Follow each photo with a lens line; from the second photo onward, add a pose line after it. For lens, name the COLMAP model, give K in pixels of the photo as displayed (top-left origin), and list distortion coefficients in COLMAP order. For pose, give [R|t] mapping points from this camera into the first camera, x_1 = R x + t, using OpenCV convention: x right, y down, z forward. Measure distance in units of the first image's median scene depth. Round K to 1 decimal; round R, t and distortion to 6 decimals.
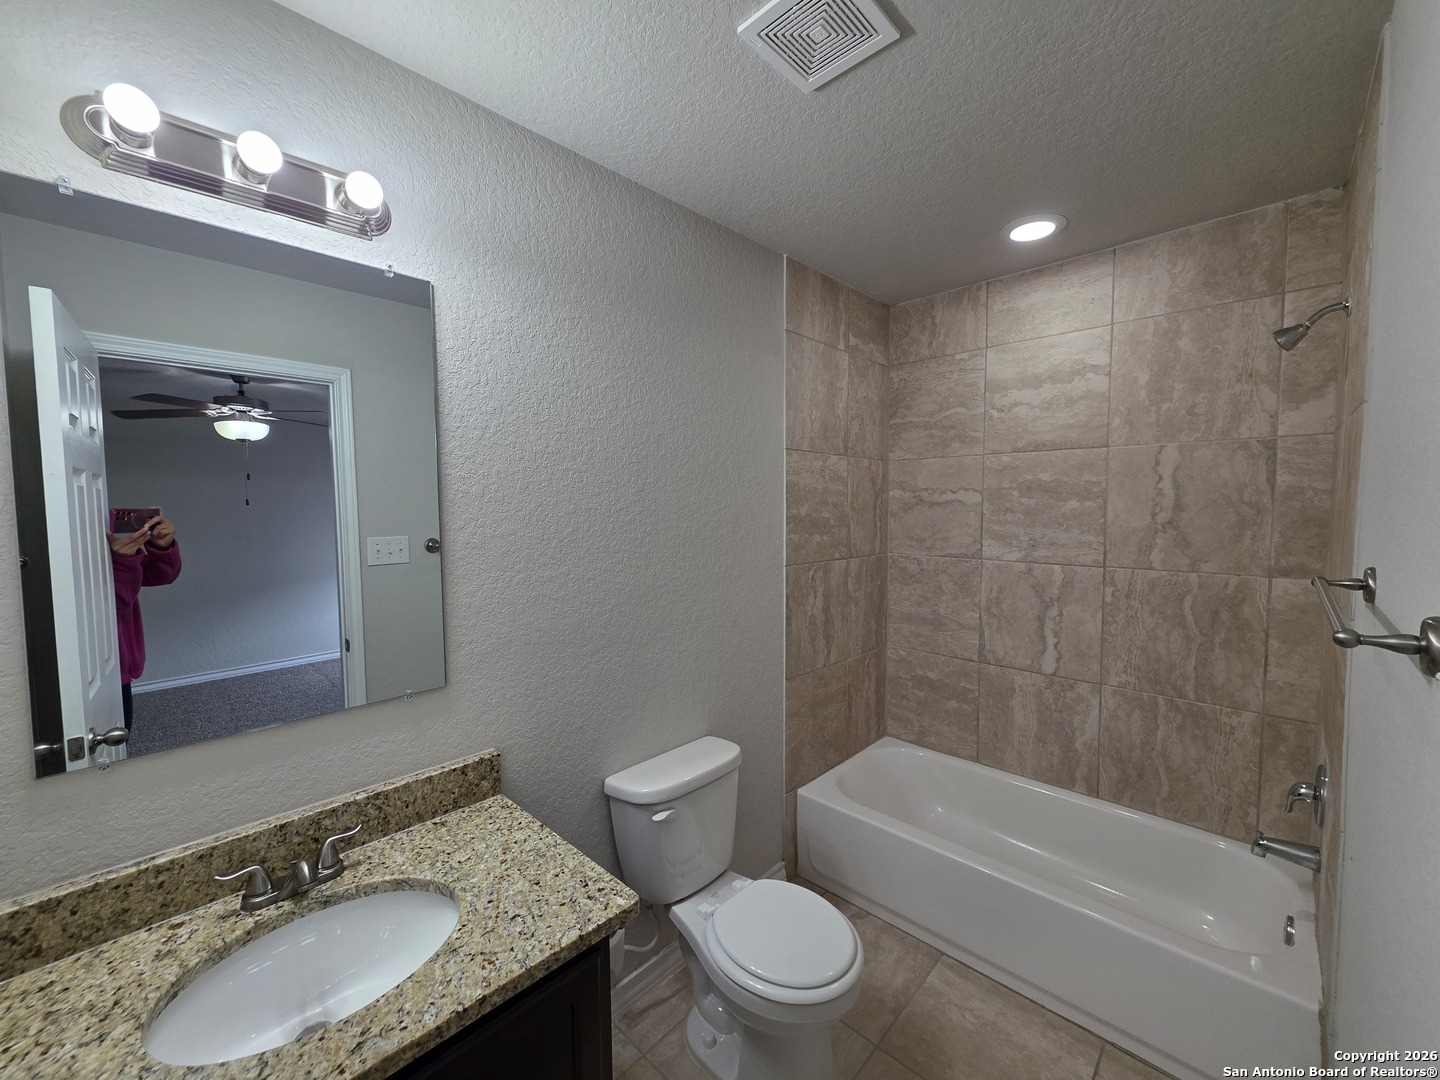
lens RADIAL K [[572.7, 0, 725.6], [0, 572.7, 541.6], [0, 0, 1]] dist [0.004580, -0.001182]
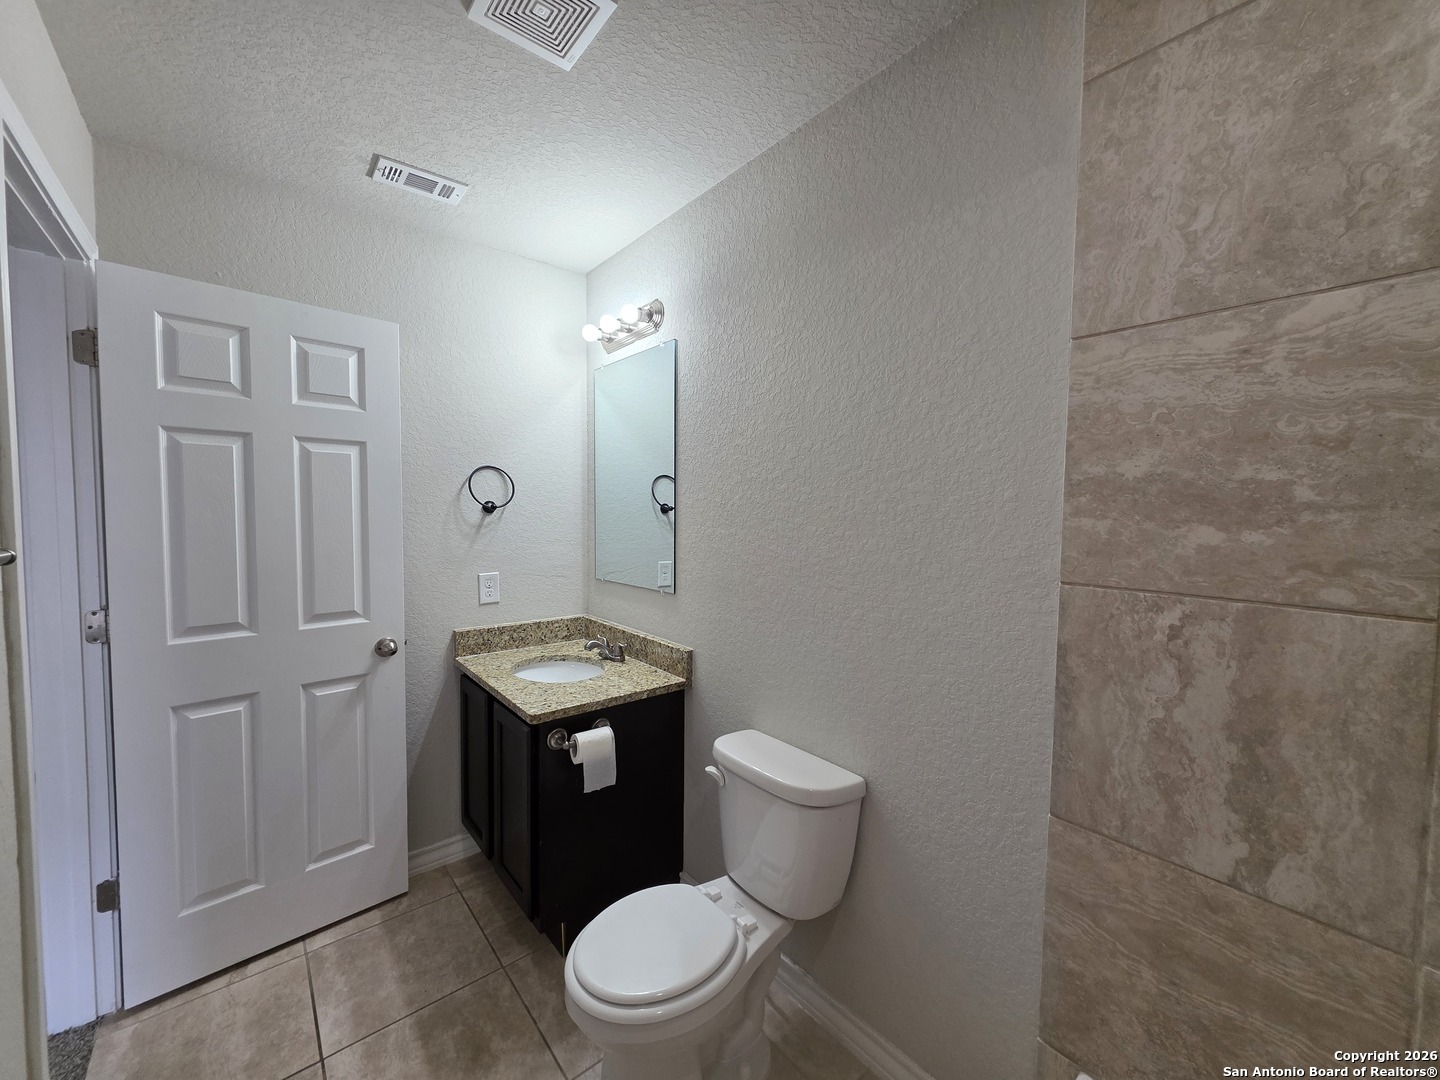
lens RADIAL K [[572.7, 0, 727.9], [0, 572.7, 539.1], [0, 0, 1]] dist [0.004580, -0.001182]
pose [[-0.113993, 0.061937, -0.991549, 0.600673], [-0.064858, 0.995462, 0.069638, -0.009693], [0.991362, 0.072248, -0.109458, 0.747734]]
